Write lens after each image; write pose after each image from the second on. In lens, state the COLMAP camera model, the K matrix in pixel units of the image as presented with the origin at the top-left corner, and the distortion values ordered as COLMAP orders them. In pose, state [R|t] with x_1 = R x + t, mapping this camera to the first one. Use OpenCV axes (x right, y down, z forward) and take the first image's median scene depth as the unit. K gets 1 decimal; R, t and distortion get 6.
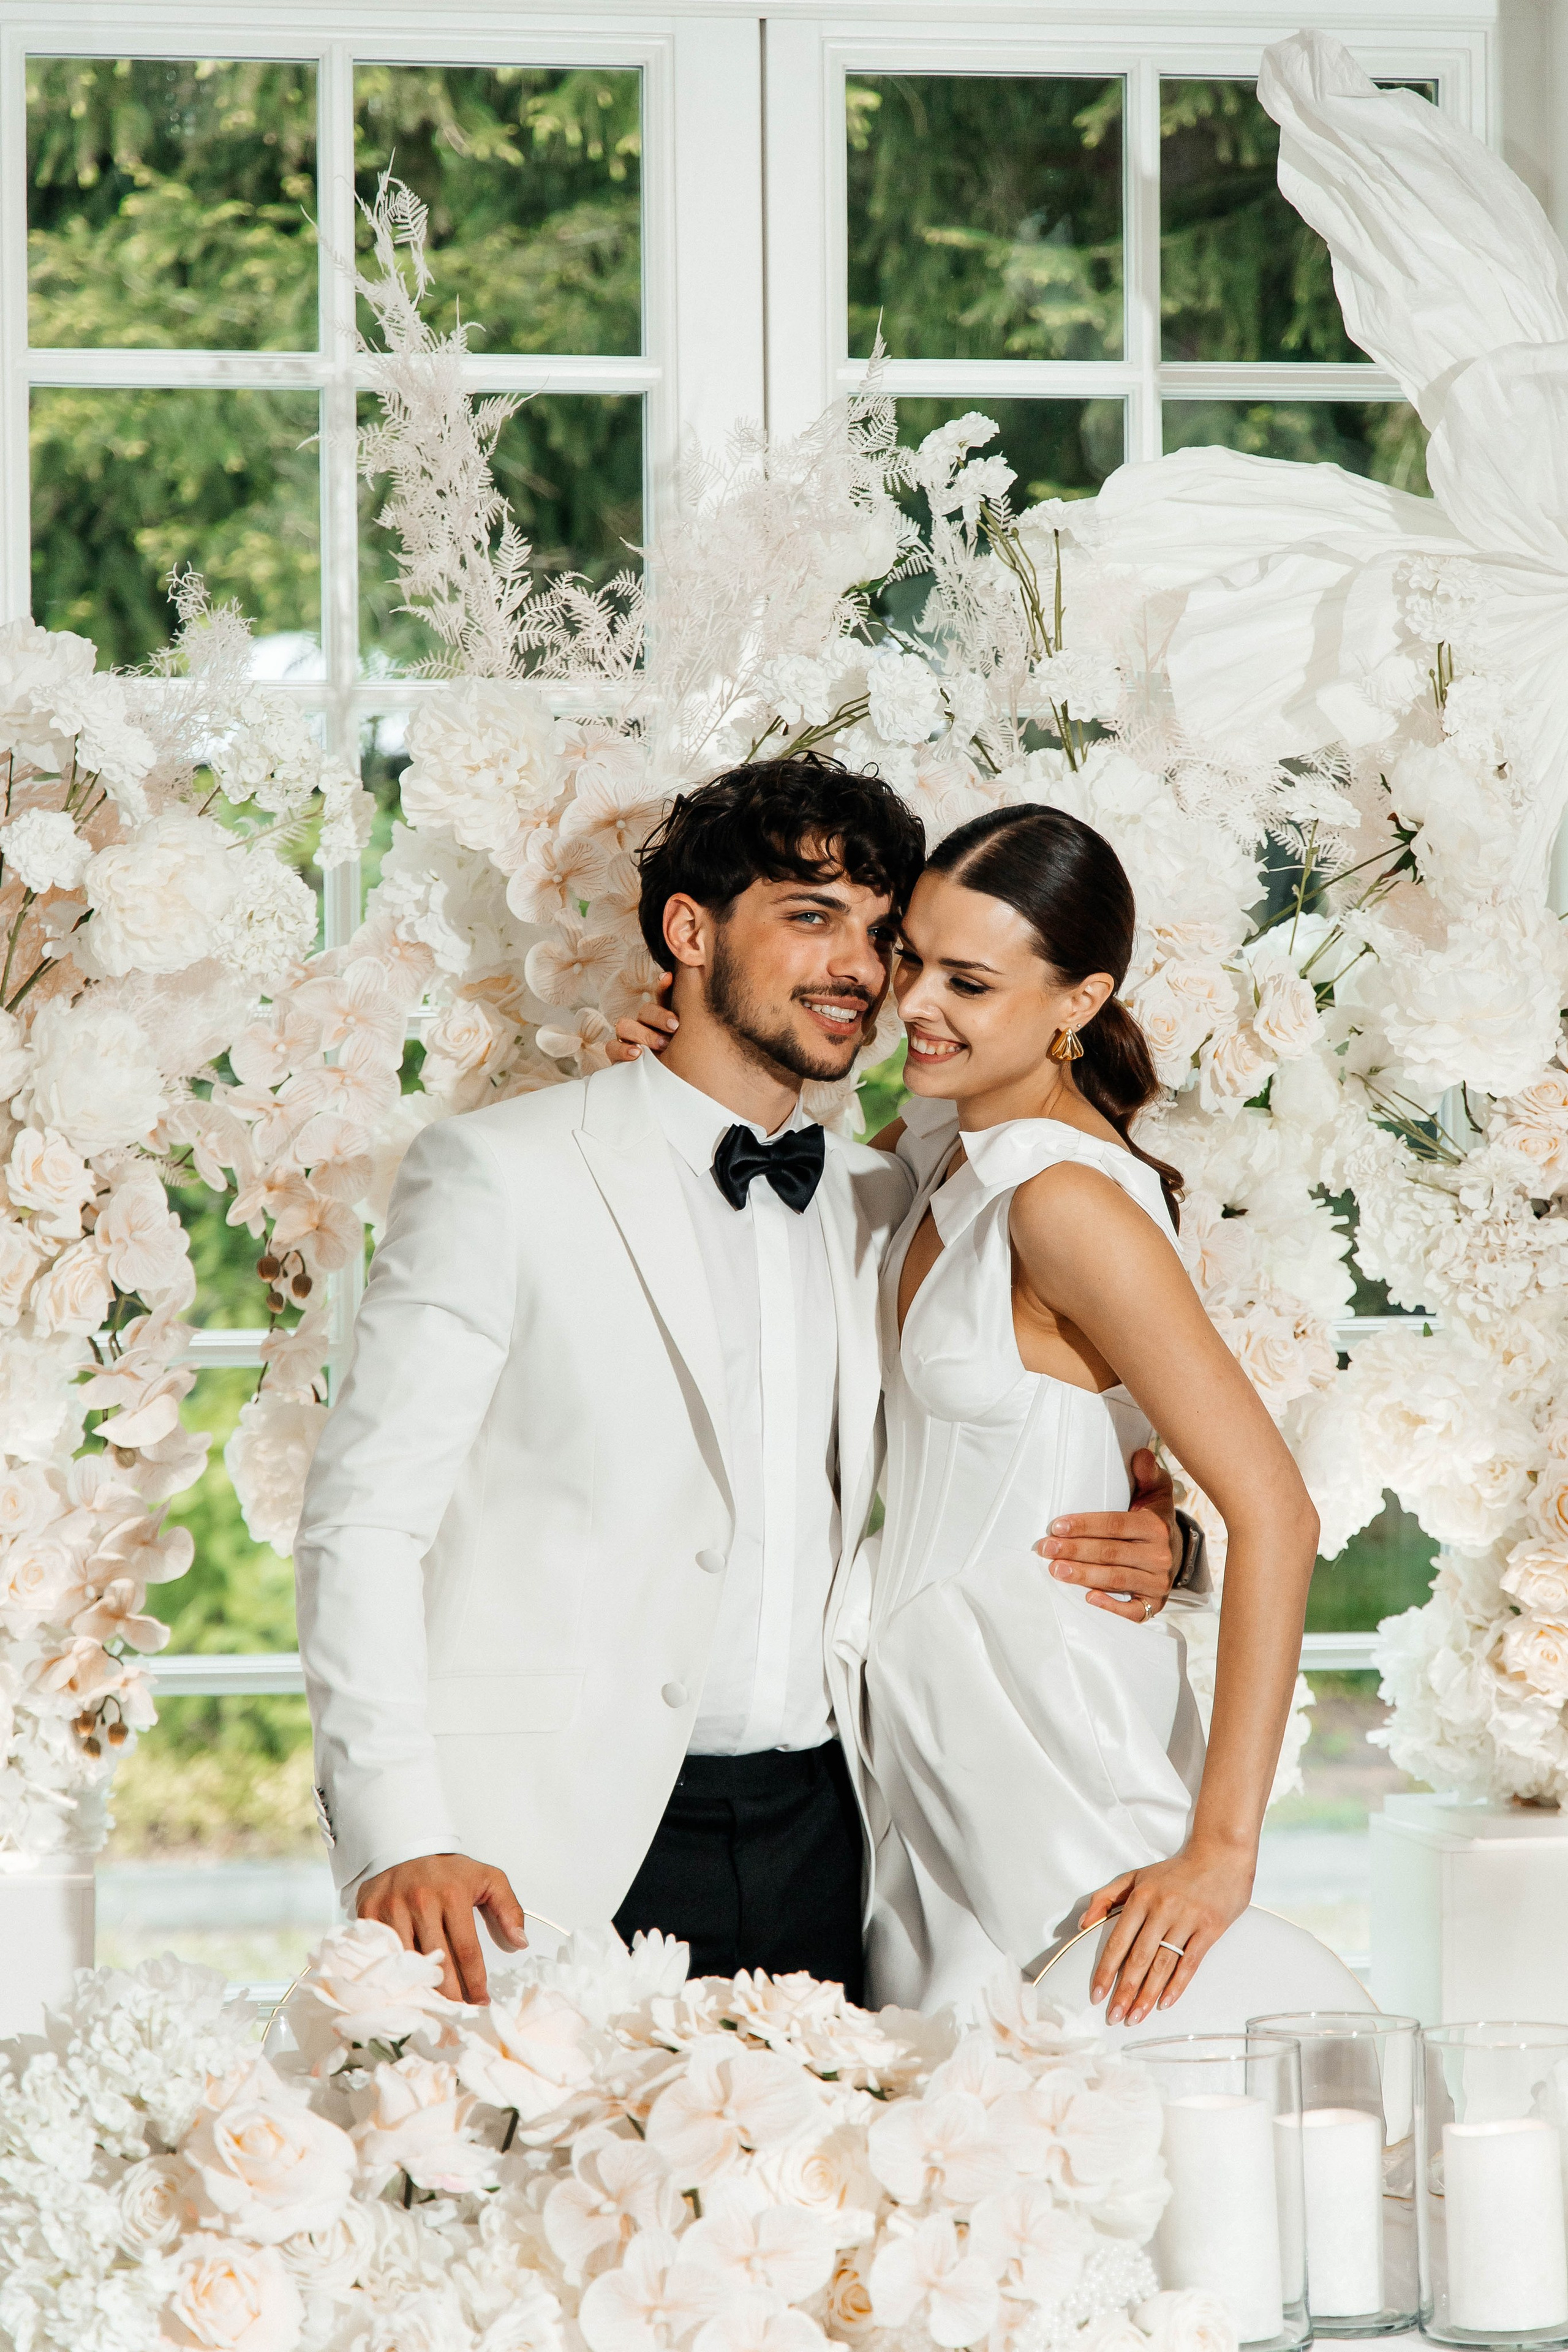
lens RADIAL K [[6756.7, 0, 784.0], [0, 6756.7, 1176.0], [0, 0, 1]] dist [0.081875, 0.221143]
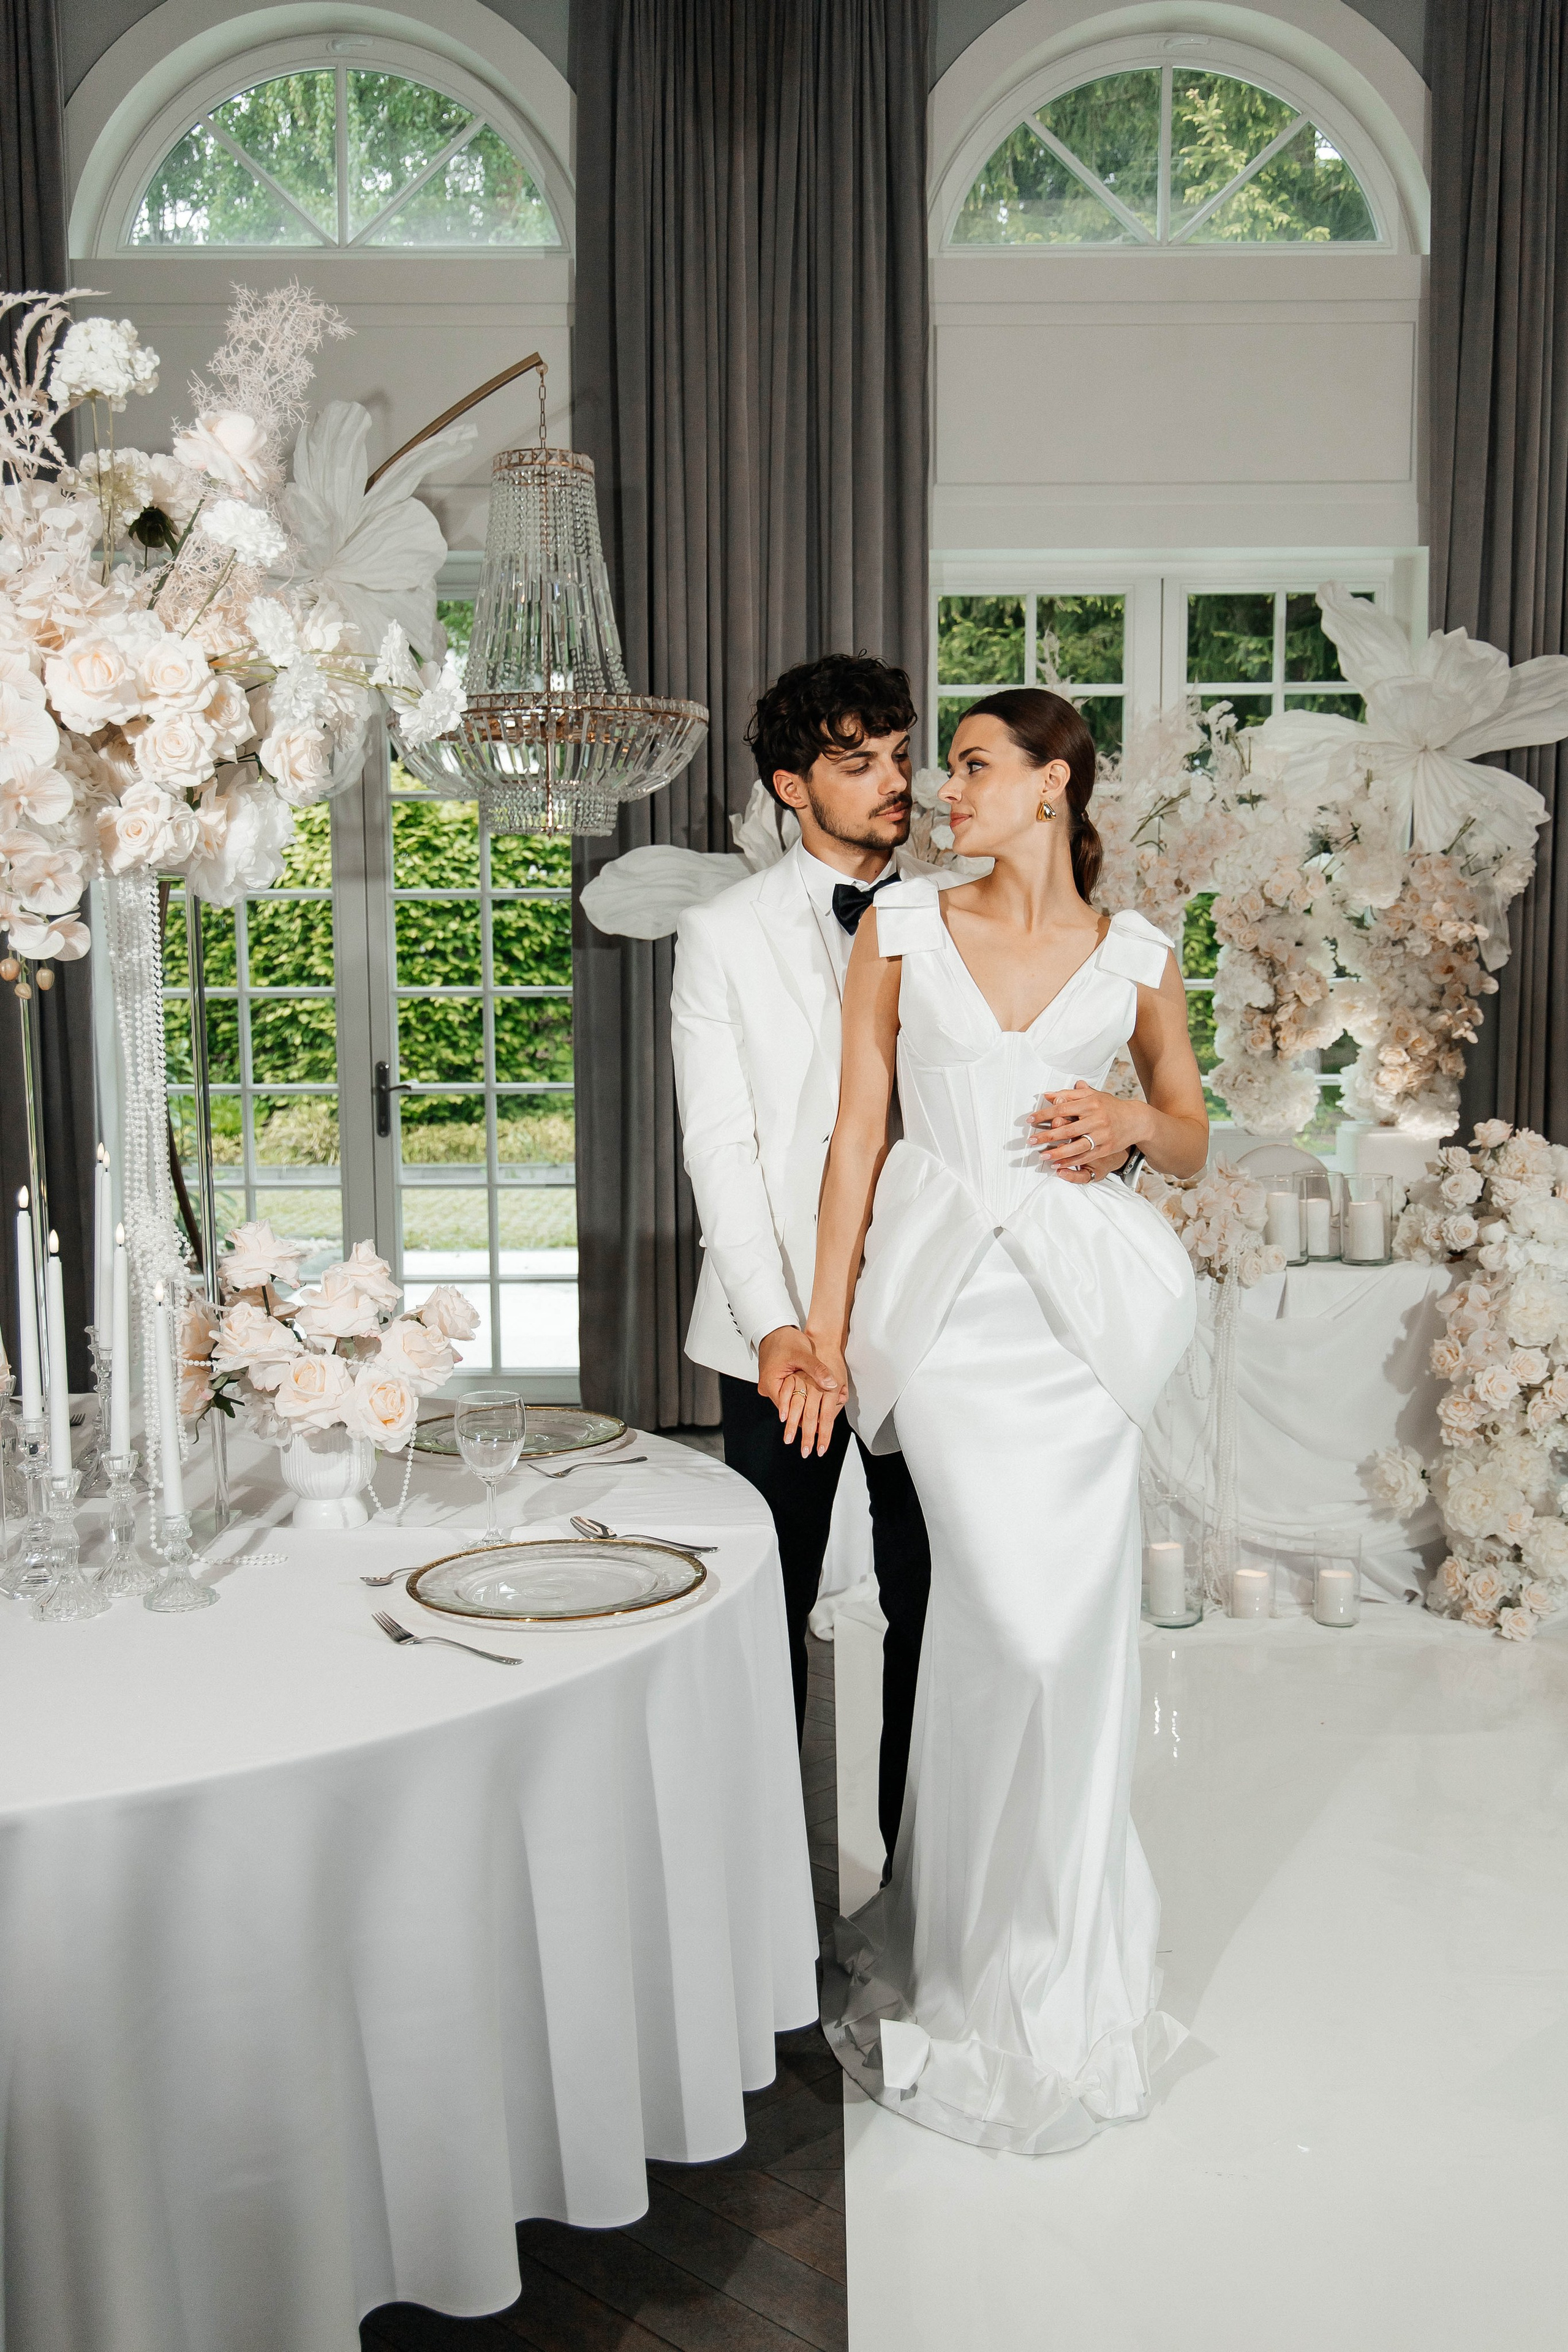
lens RADIAL K [[2226.6, 0, 784.0], [0, 2226.6, 1176.0], [0, 0, 1]] dist [-0.001325, 0.164671]
pose [[0.986215, 0.018977, -0.164377, -0.000915], [-0.002071, 0.994740, 0.102414, 0.006960], [0.165456, -0.100662, 0.981066, -0.127172]]
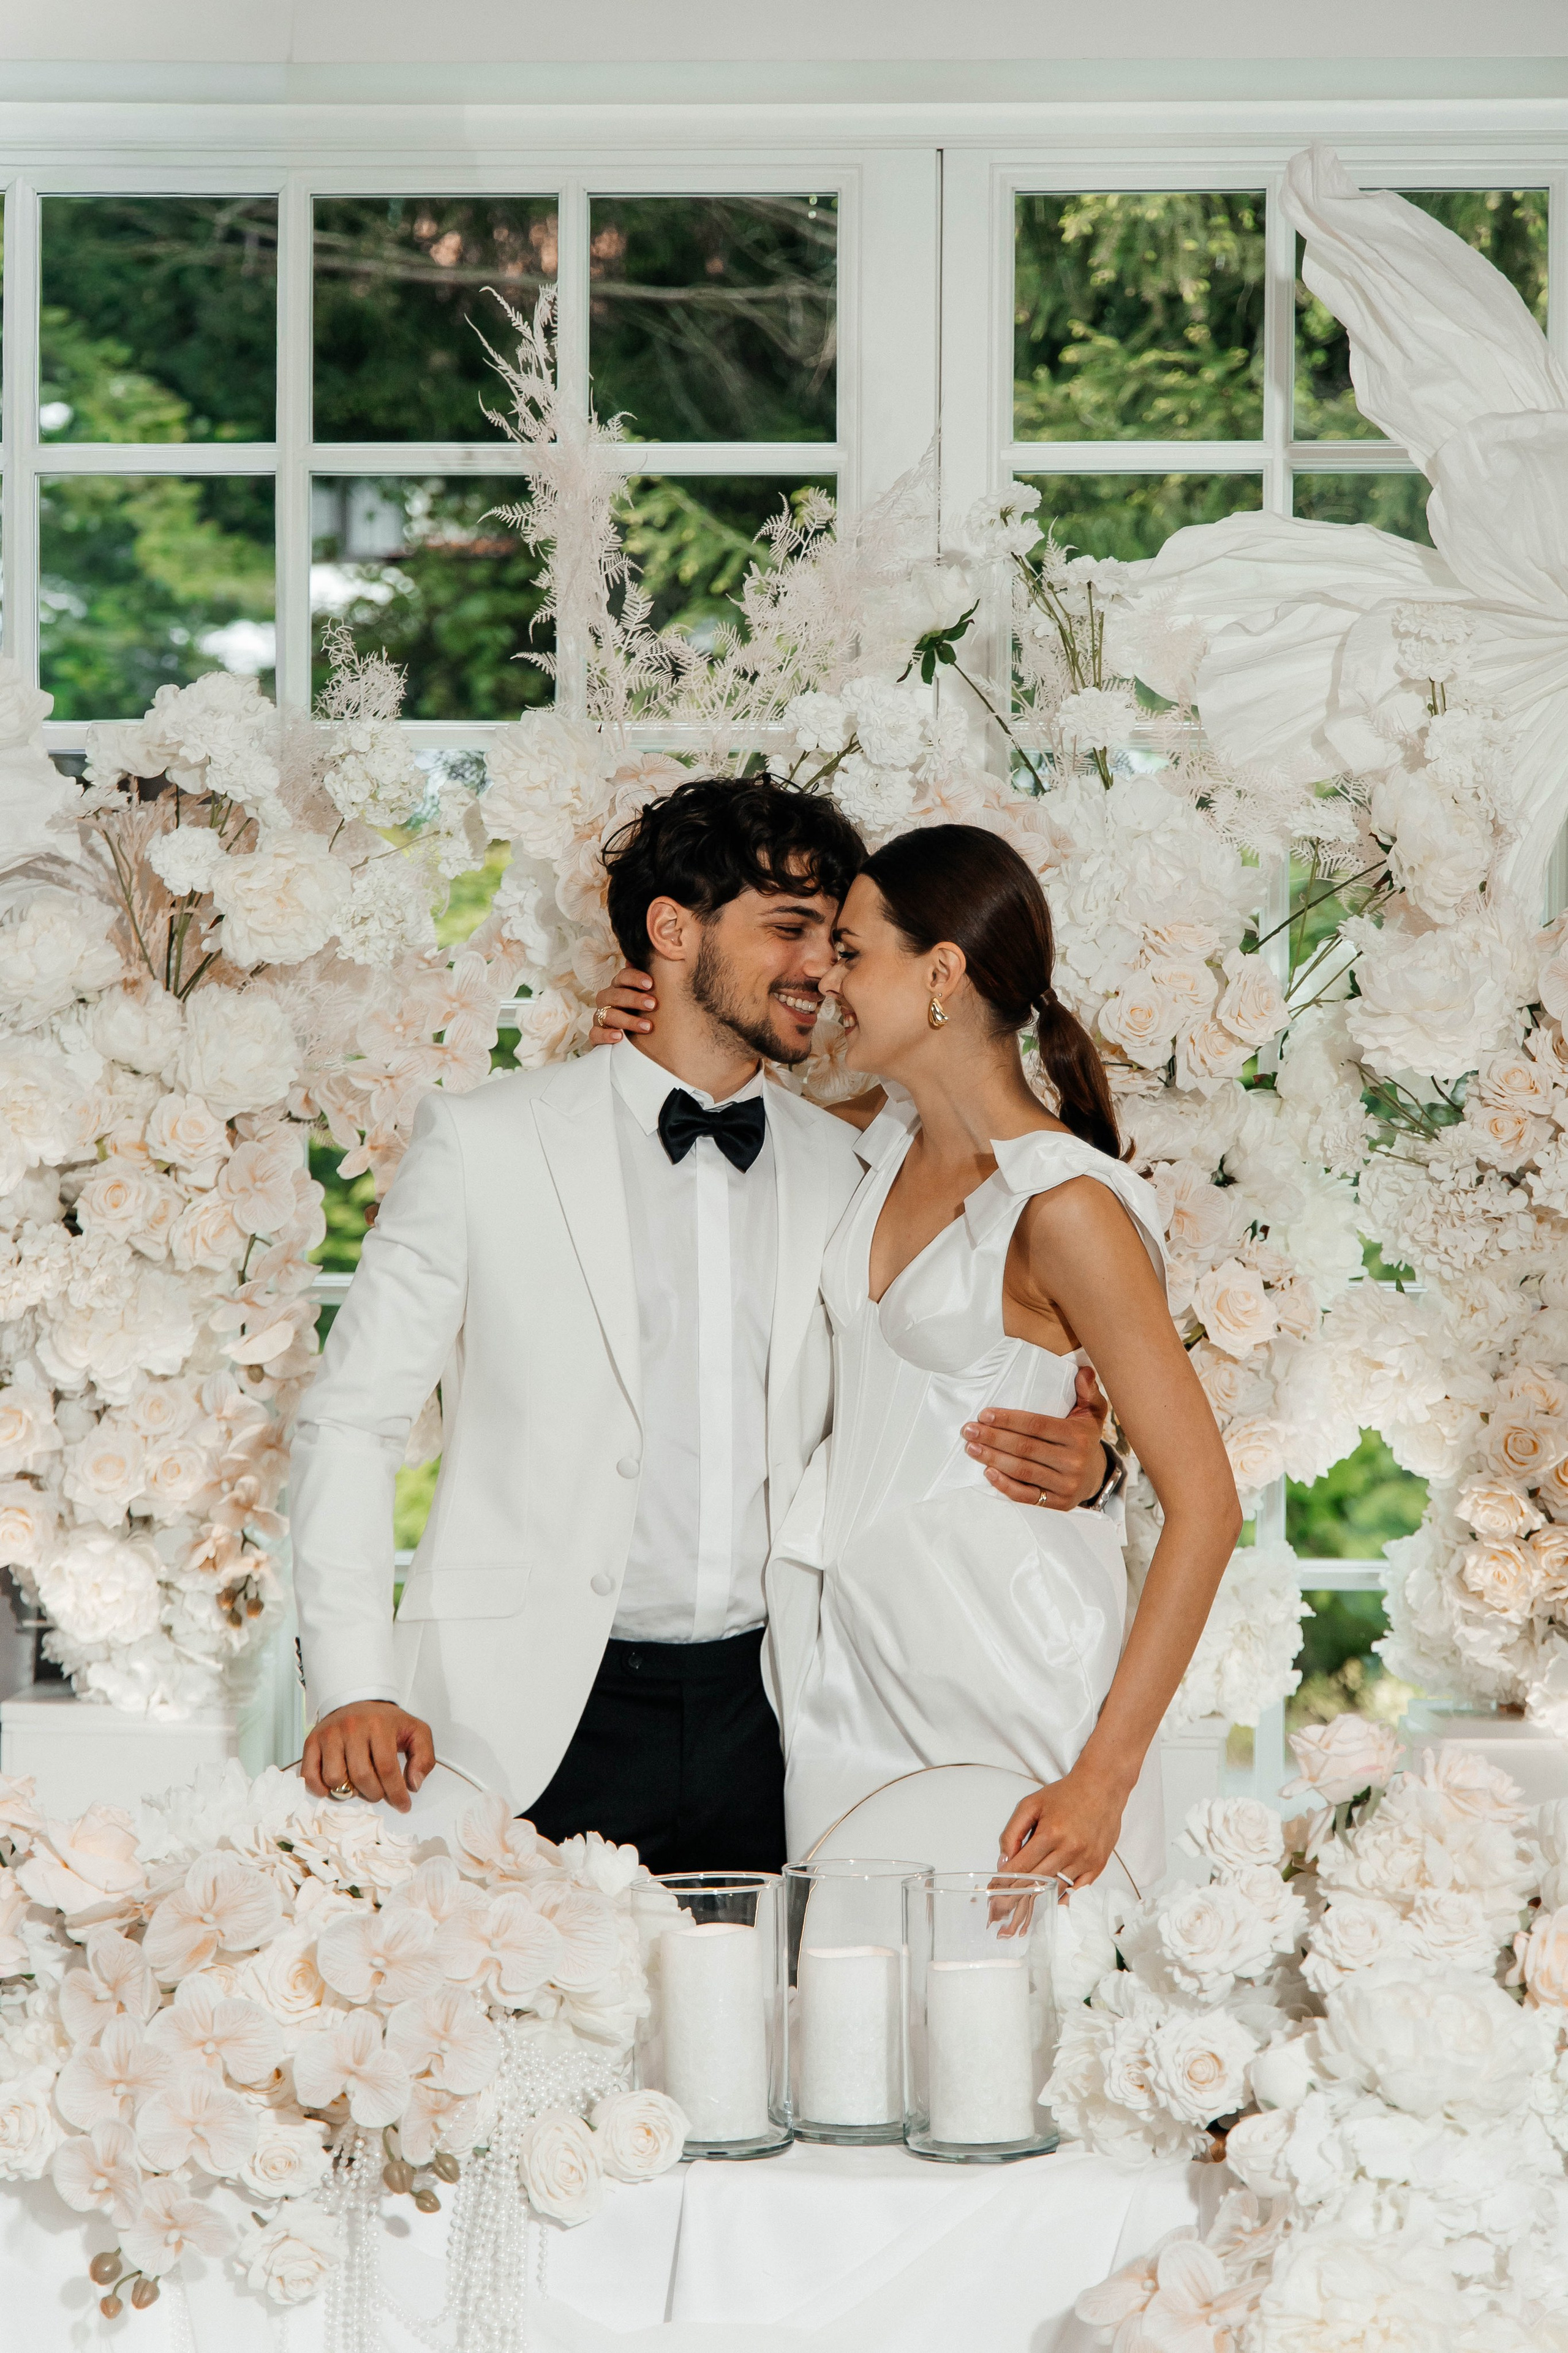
lens RADIAL K [[5732.5, 0, 796.8], [0, 5732.5, 1221.8], [0, 0, 1]] dist [0.072353, 0.498659]
pose [[0.976017, 0.014175, -0.217232, 0.204819], [-0.013466, 0.999898, 0.004743, 0.008702], [0.217278, -0.001704, 0.976108, 0.040177]]
